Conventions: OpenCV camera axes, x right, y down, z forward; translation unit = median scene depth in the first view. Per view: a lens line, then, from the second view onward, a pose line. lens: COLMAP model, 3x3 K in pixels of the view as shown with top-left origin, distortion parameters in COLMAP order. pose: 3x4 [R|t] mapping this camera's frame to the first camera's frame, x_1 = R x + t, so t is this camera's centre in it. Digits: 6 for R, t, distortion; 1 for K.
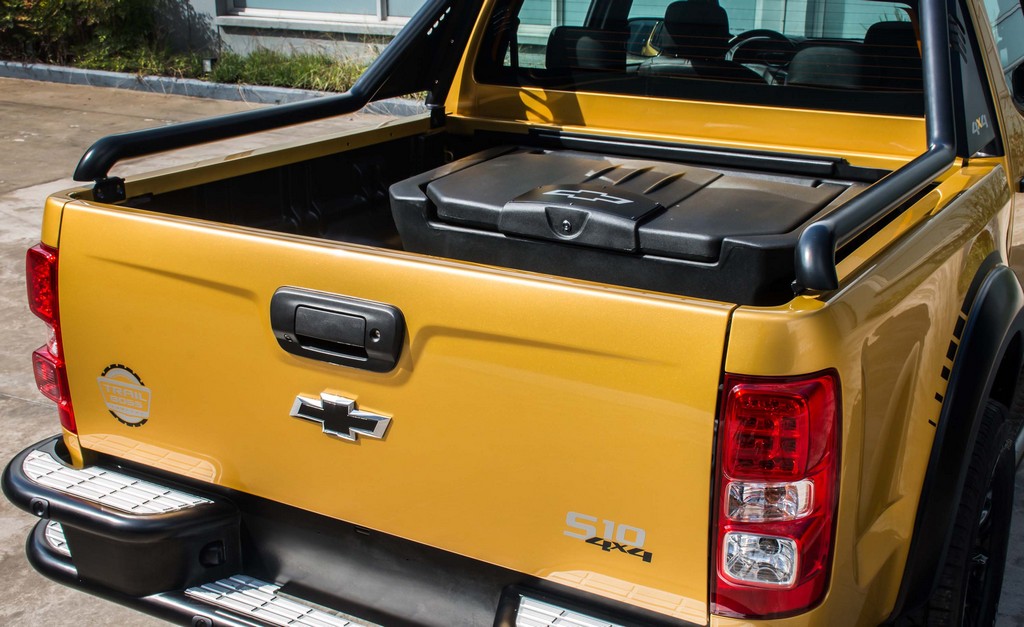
lens RADIAL K [[1262.2, 0, 506.0], [0, 1262.2, 312.2], [0, 0, 1]] dist [-0.001765, 0.000000]
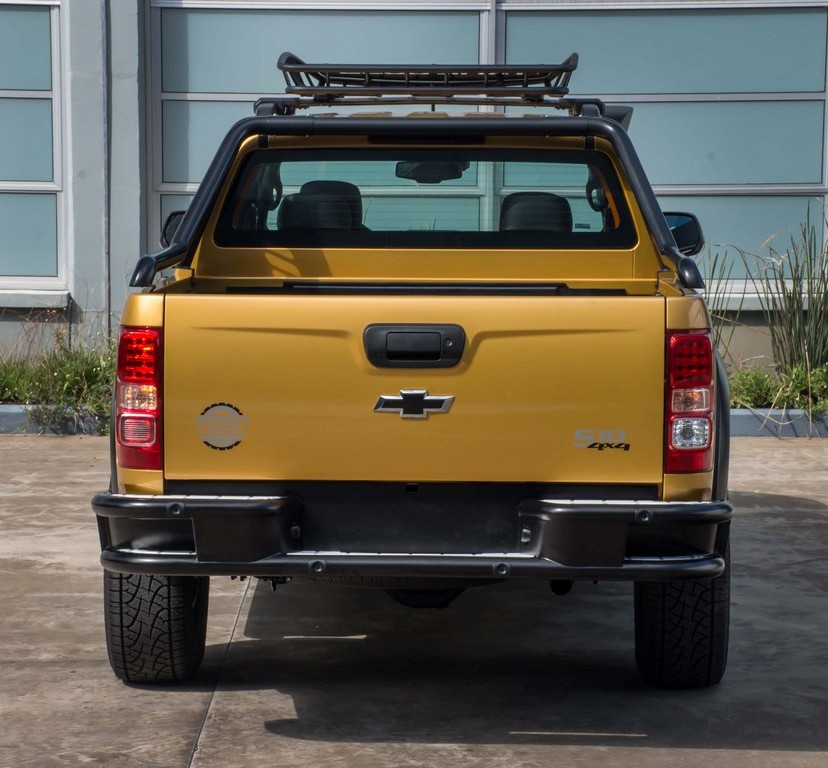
lens RADIAL K [[2827.2, 0, 416.0], [0, 2827.2, 388.1], [0, 0, 1]] dist [-0.311124, 0.000000]
pose [[0.888090, -0.046134, 0.457348, -1.737509], [0.140557, 0.974550, -0.174633, 0.678616], [-0.437652, 0.219373, 0.871973, -2.071878]]
